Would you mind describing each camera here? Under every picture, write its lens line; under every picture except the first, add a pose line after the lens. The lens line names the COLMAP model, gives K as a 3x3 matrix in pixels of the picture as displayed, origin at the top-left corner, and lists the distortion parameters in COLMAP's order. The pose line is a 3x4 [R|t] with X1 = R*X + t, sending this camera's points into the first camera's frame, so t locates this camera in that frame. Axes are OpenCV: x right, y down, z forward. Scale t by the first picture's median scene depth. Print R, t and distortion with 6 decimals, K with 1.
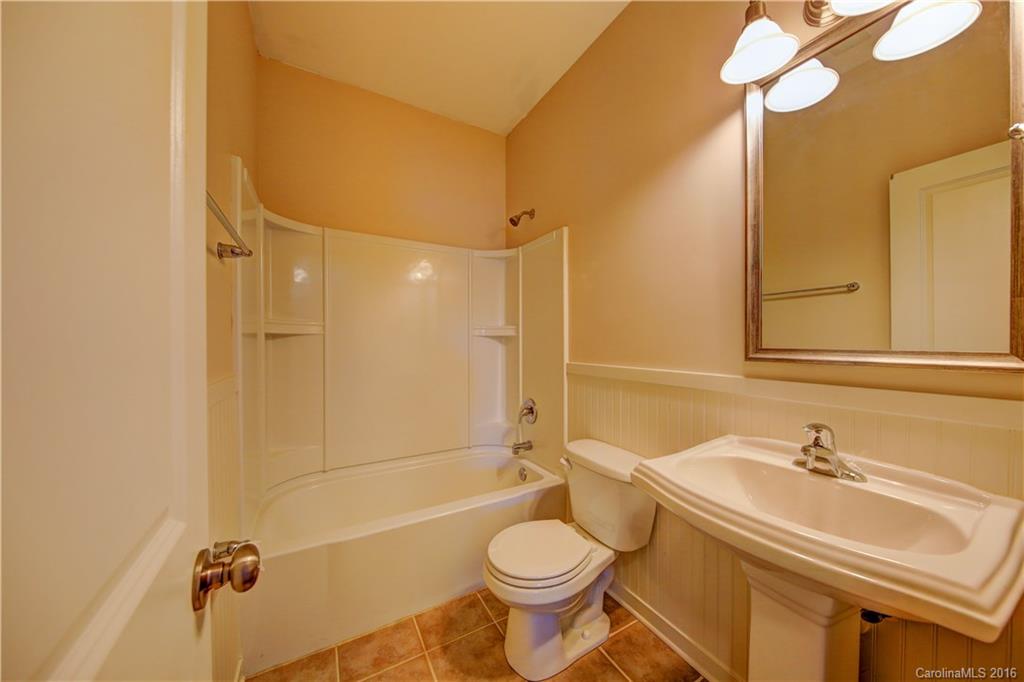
lens RADIAL K [[349.5, 0, 516.0], [0, 349.5, 345.8], [0, 0, 1]] dist [0.004520, -0.000864]
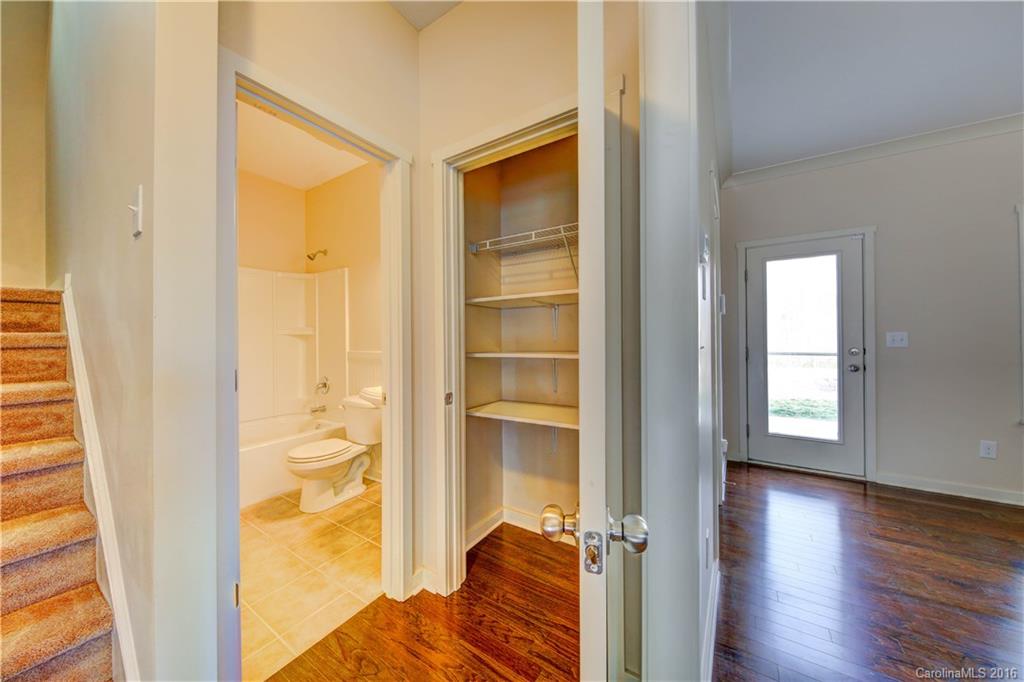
lens RADIAL K [[349.5, 0, 517.6], [0, 349.5, 333.4], [0, 0, 1]] dist [0.004520, -0.000864]
pose [[0.885362, -0.005020, 0.464875, 0.081577], [0.016762, 0.999636, -0.021129, 0.011510], [-0.464600, 0.026499, 0.885124, -0.731303]]
